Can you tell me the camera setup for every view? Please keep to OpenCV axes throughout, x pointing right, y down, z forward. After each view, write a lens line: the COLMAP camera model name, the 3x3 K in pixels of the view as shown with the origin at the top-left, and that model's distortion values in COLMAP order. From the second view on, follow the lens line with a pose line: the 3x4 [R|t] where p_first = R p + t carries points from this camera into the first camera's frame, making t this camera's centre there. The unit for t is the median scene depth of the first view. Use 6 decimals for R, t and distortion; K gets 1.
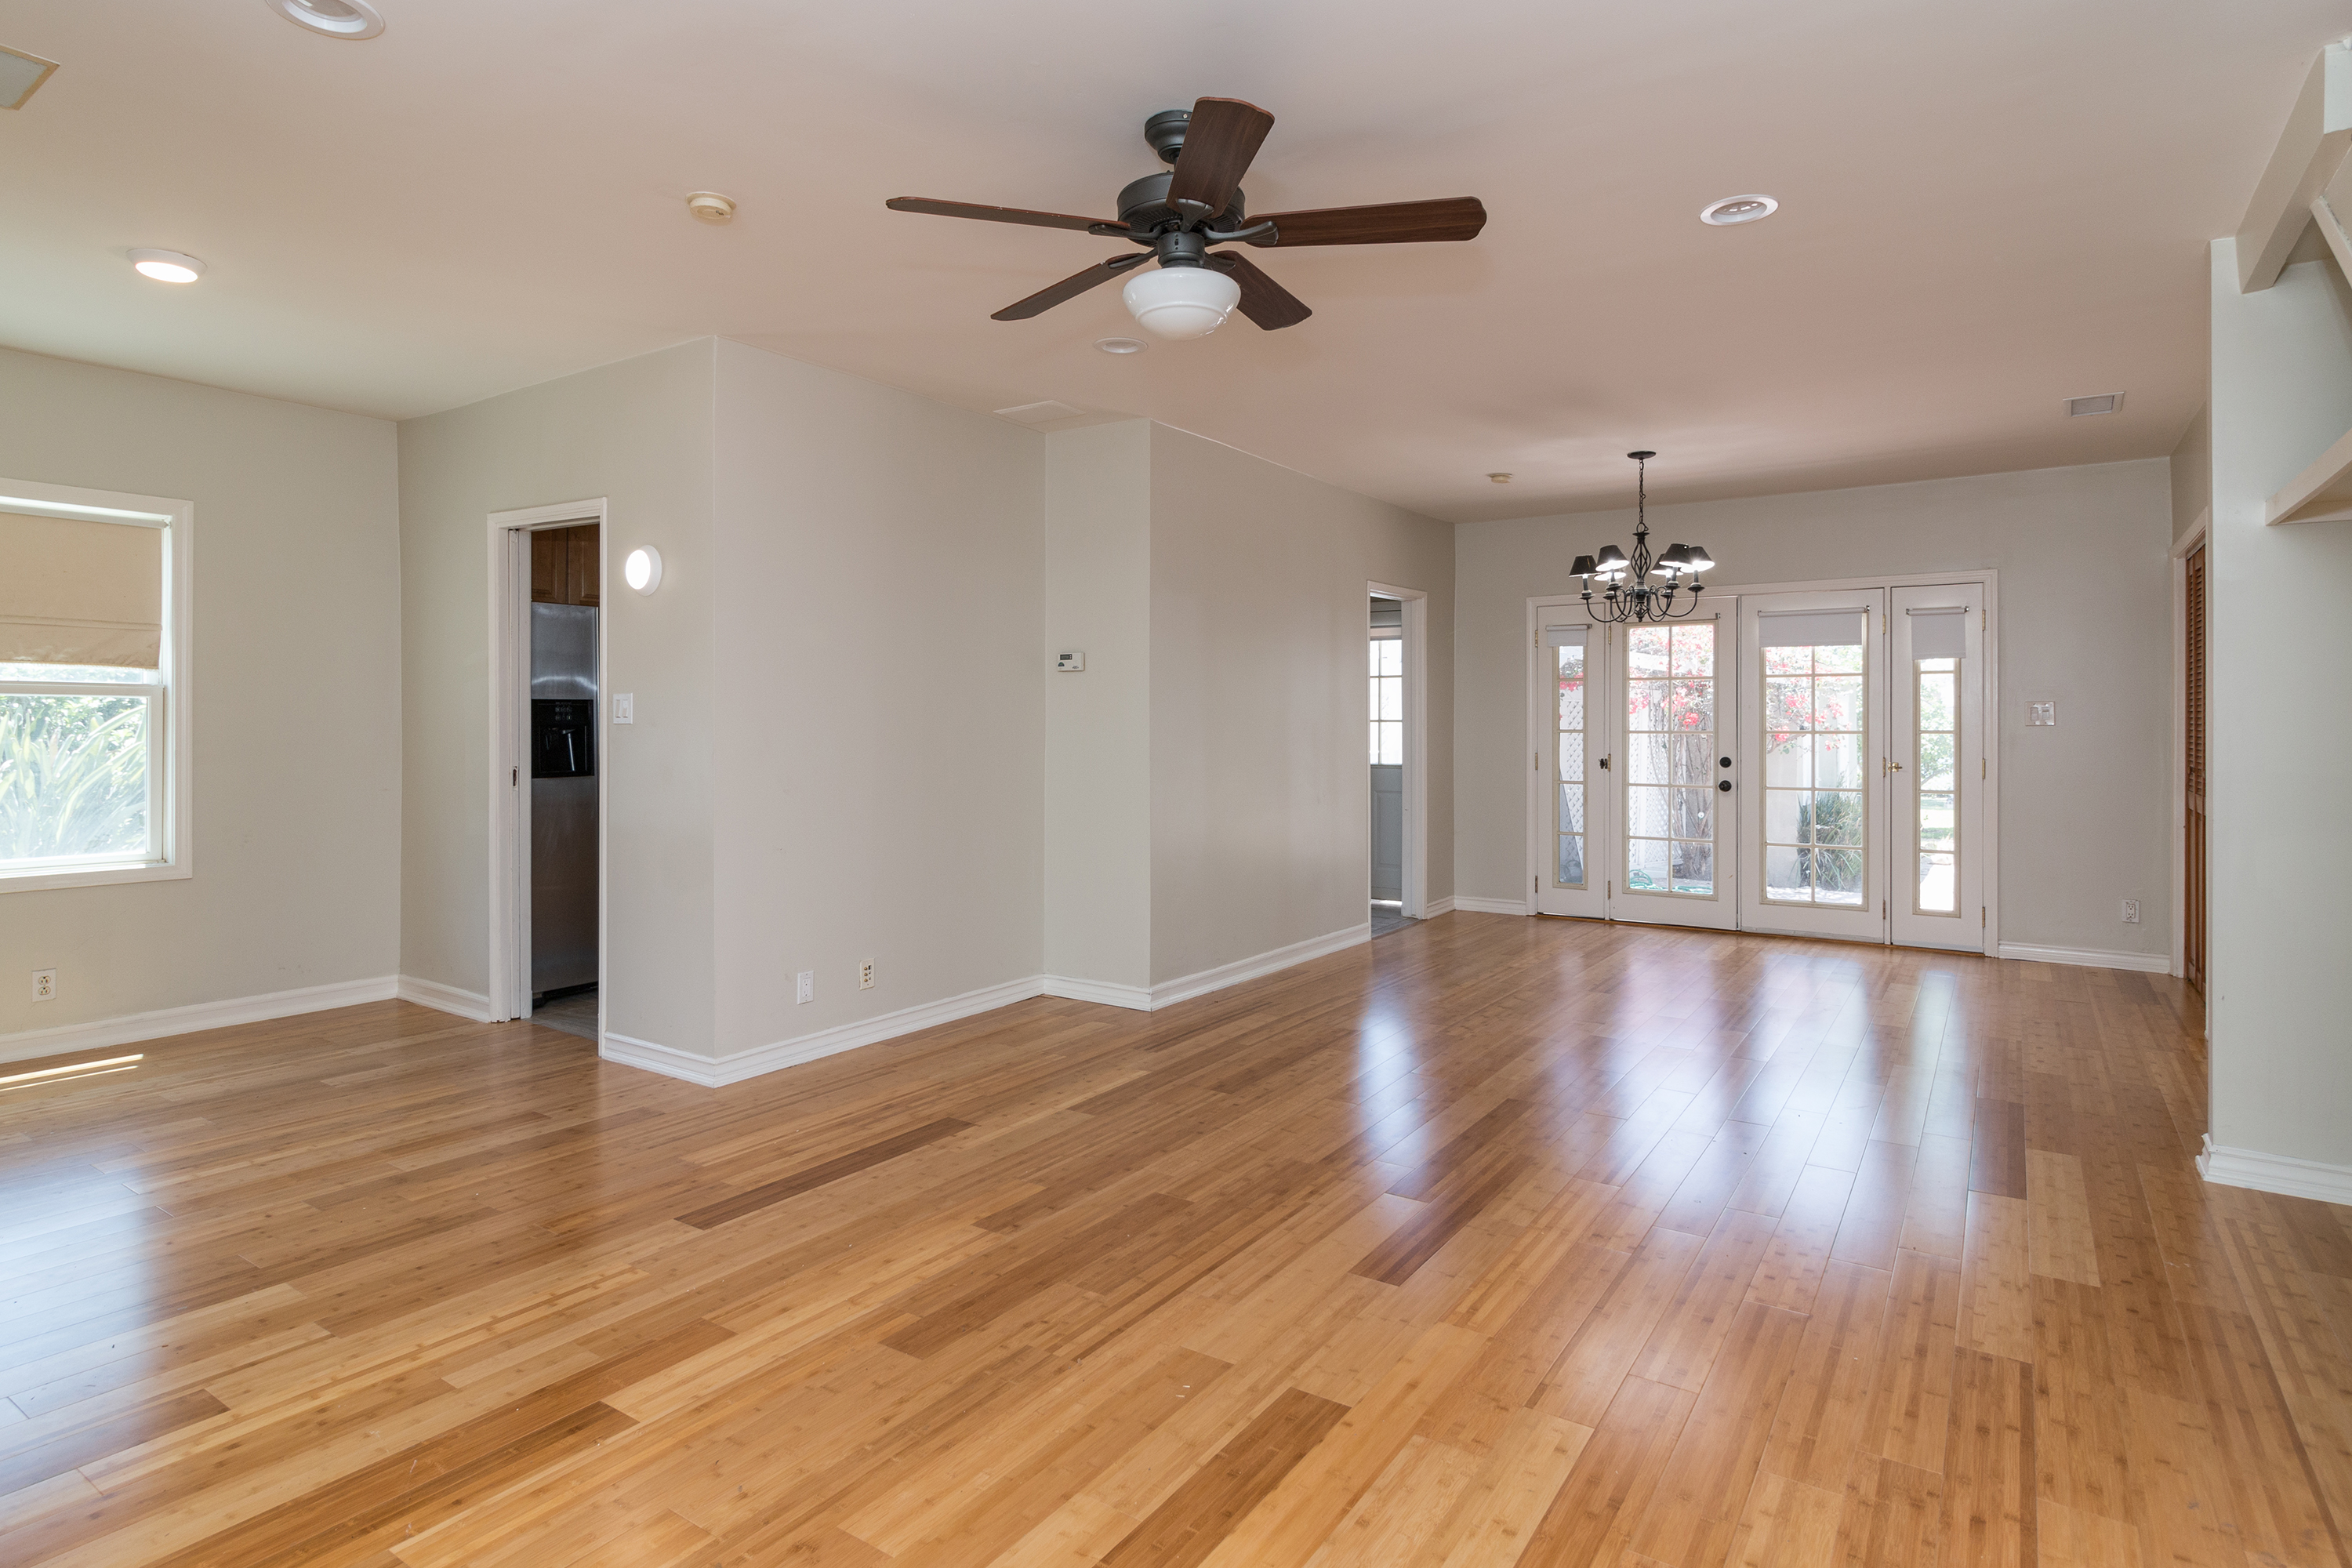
lens RADIAL K [[1229.8, 0, 1135.2], [0, 1229.8, 730.0], [0, 0, 1]] dist [-0.000296, 0.000142]
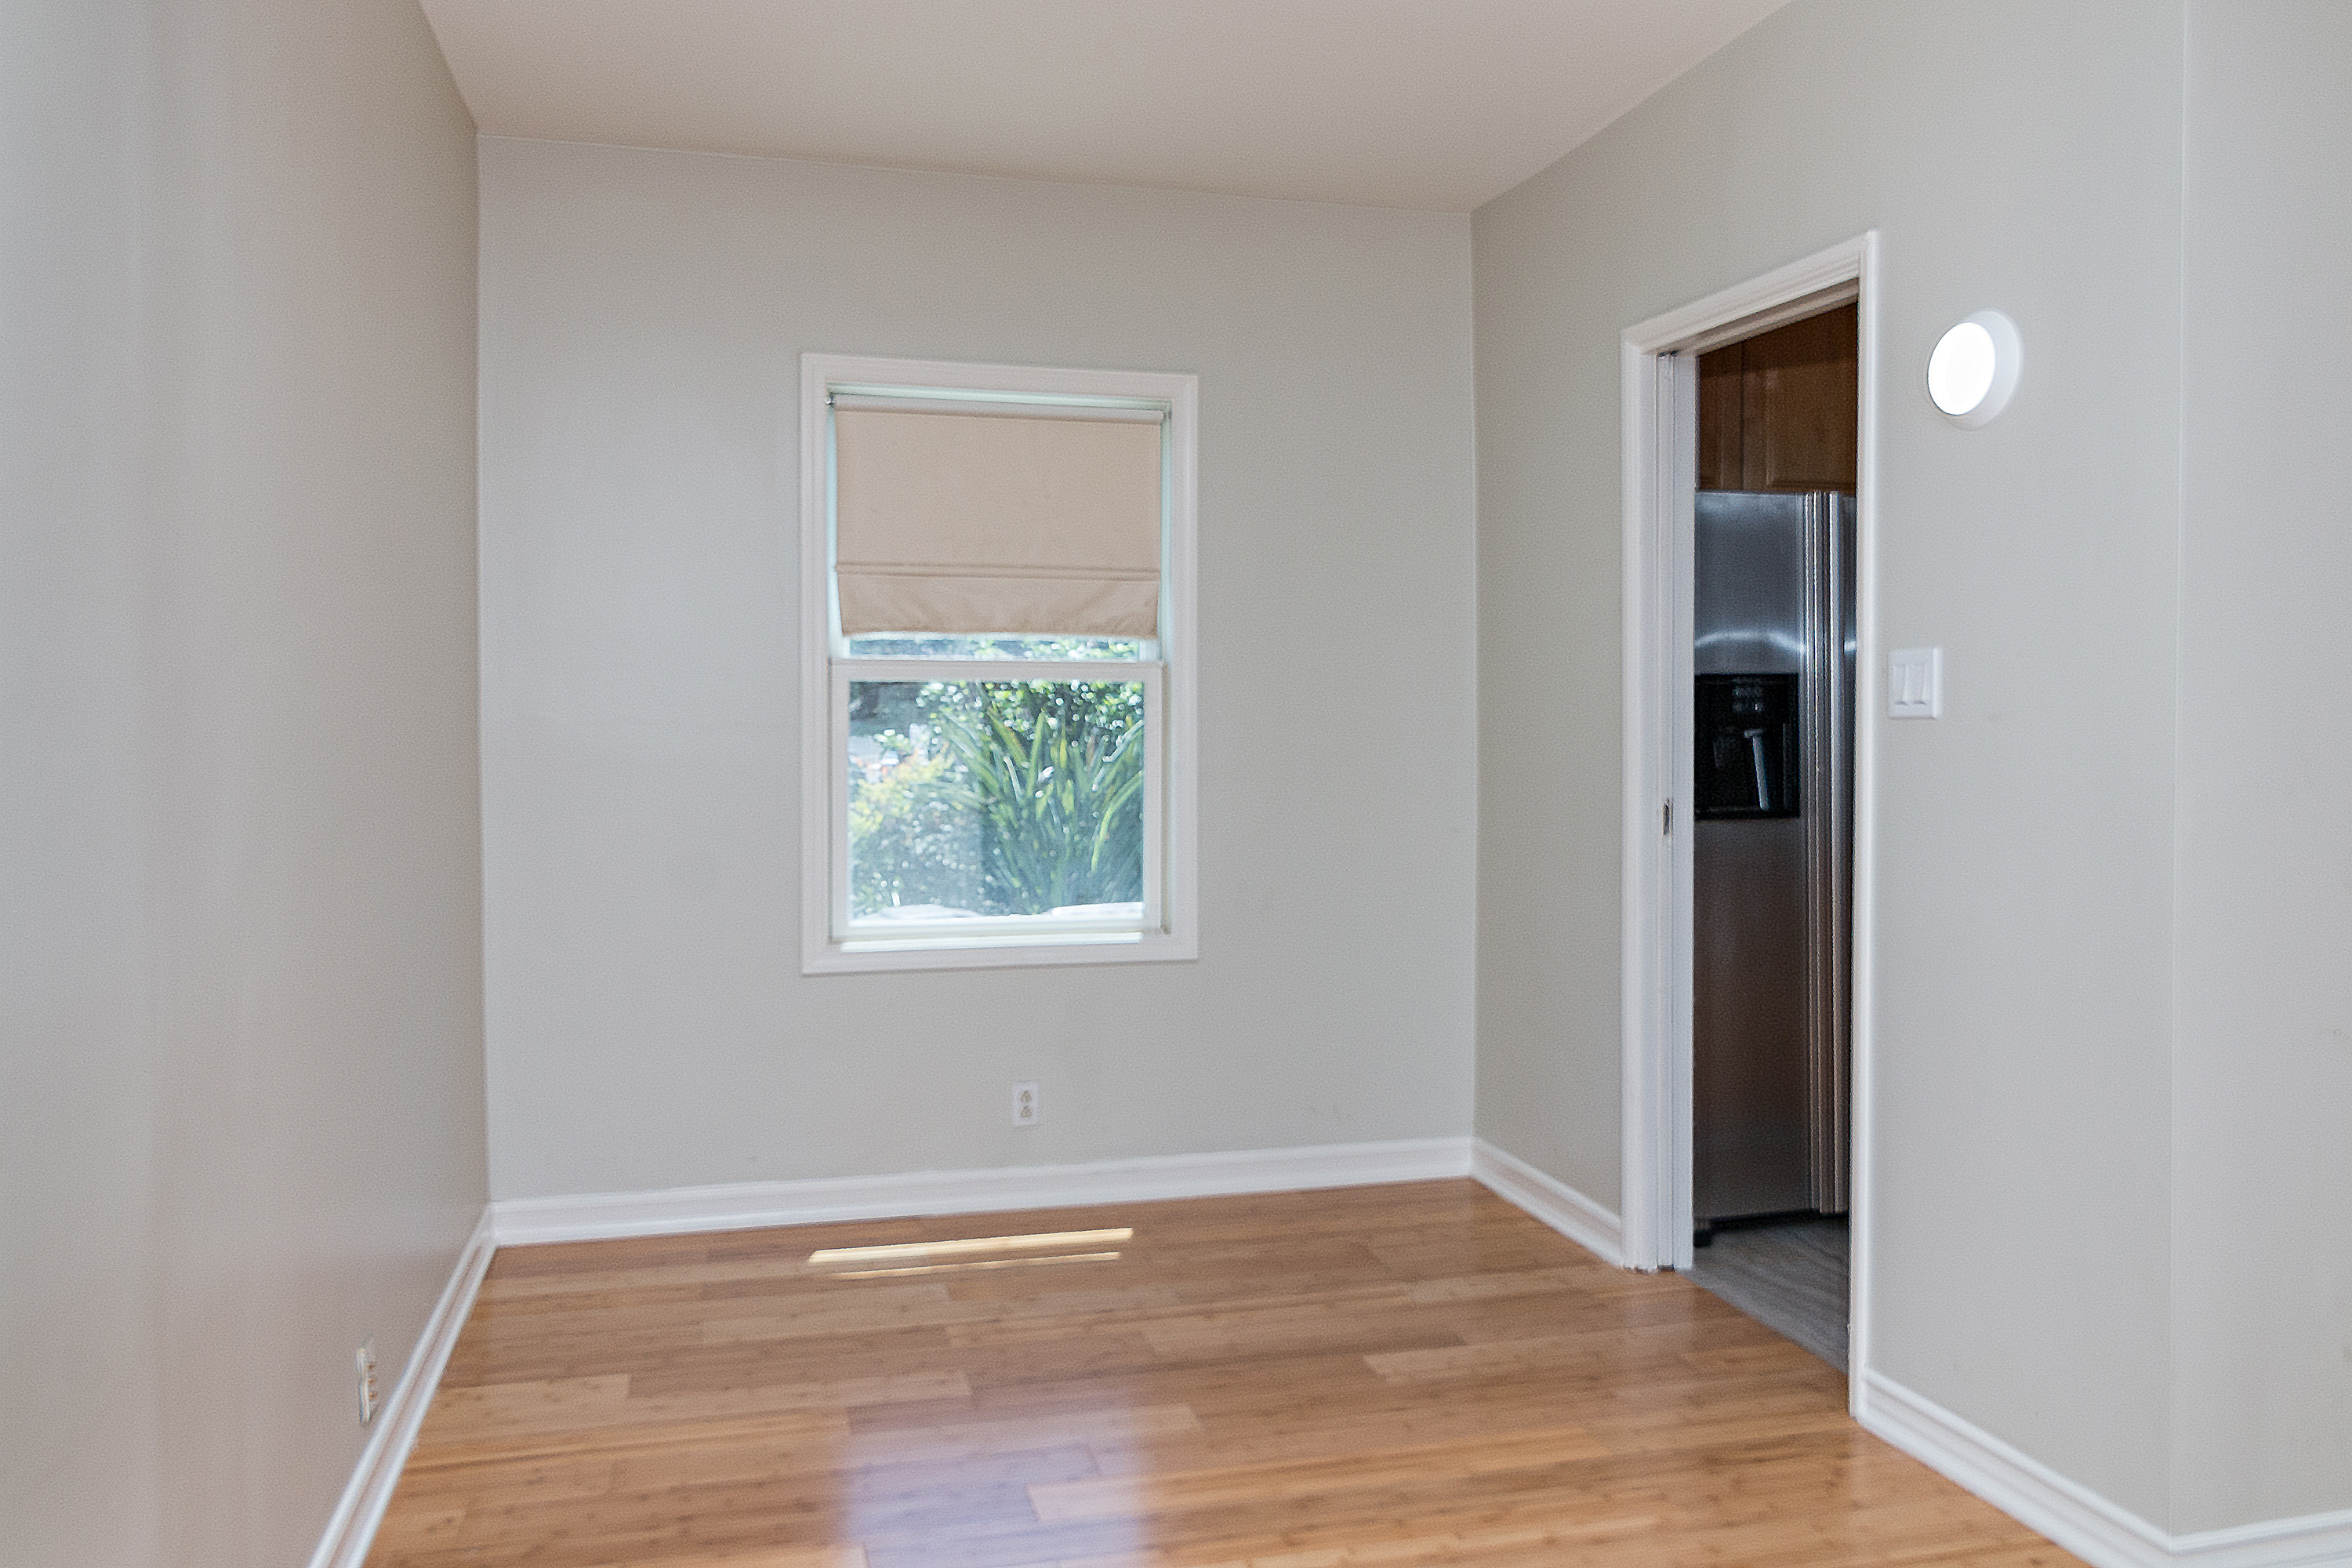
lens RADIAL K [[1737.3, 0, 1176.0], [0, 1737.3, 784.0], [0, 0, 1]] dist [0.000820, -0.000357]
pose [[0.767588, 0.019609, -0.640644, -0.250071], [-0.000179, 0.999538, 0.030380, 0.000196], [0.640944, -0.023205, 0.767237, 0.381191]]
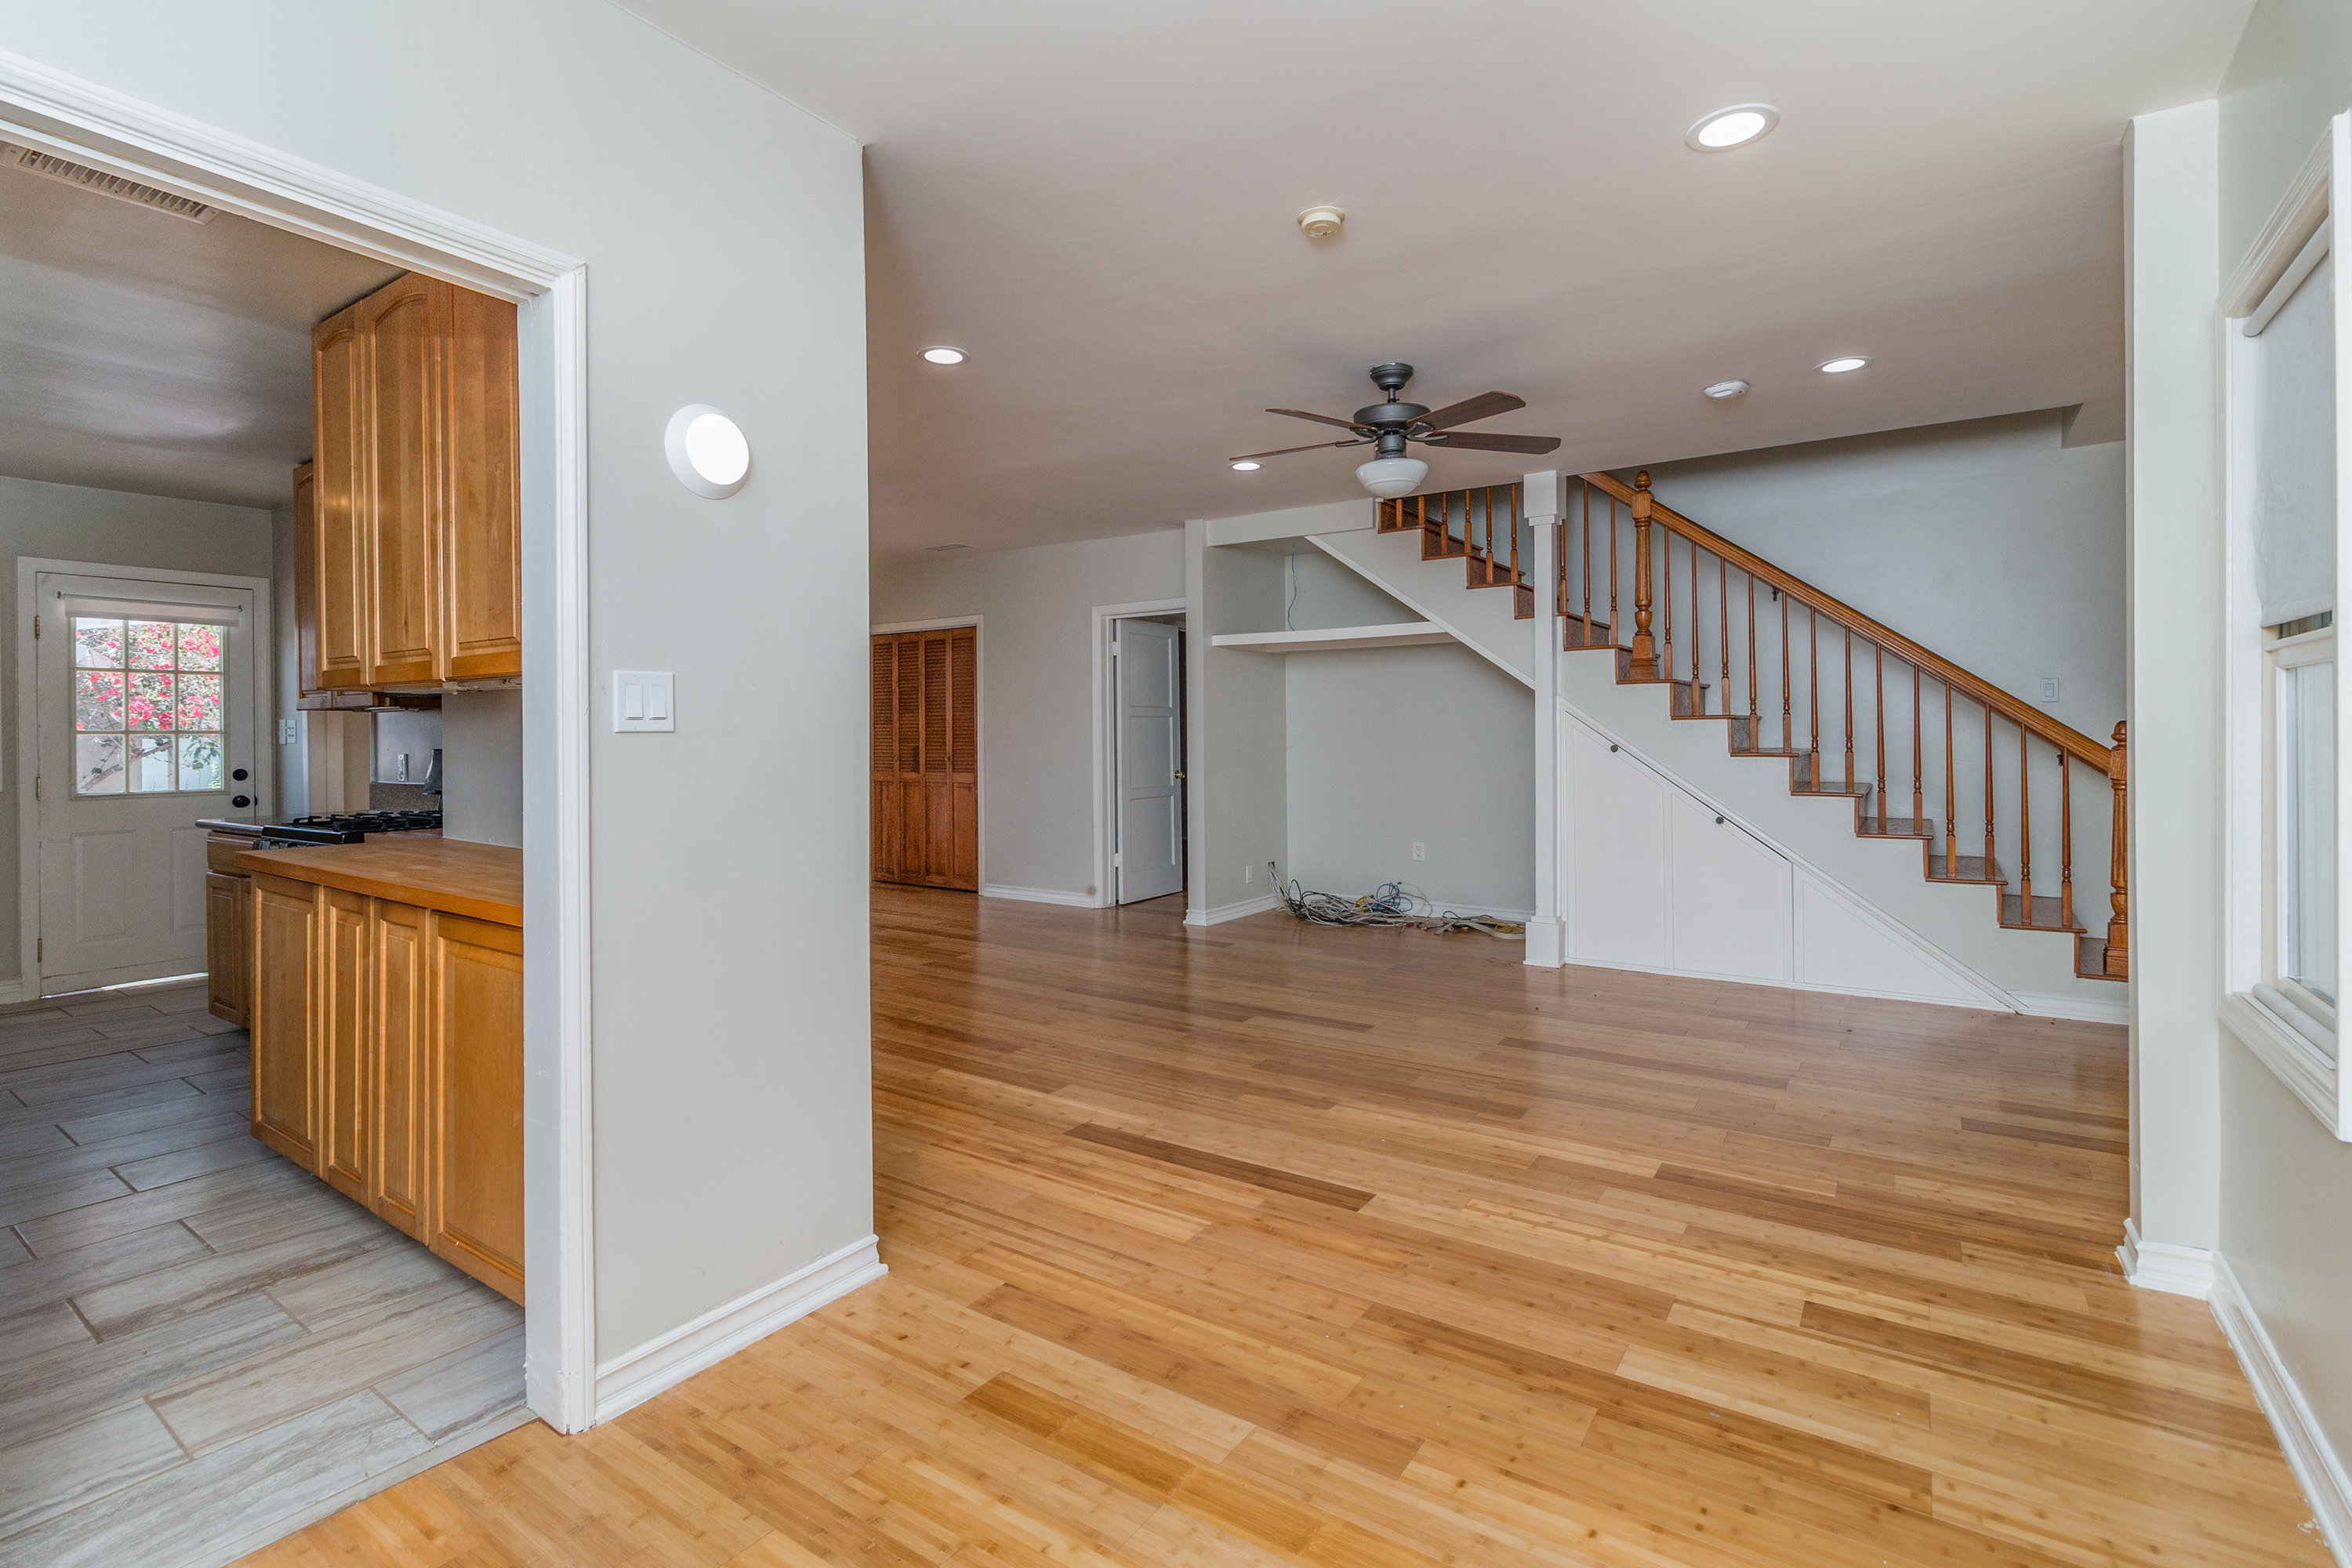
lens RADIAL K [[1131.3, 0, 1174.3], [0, 1131.3, 733.5], [0, 0, 1]] dist [0.015981, 0.000228]
pose [[-0.024386, -0.000740, 0.999702, -1.027513], [0.008416, 0.999964, 0.000946, 0.002625], [-0.999667, 0.008436, -0.024379, 0.922021]]
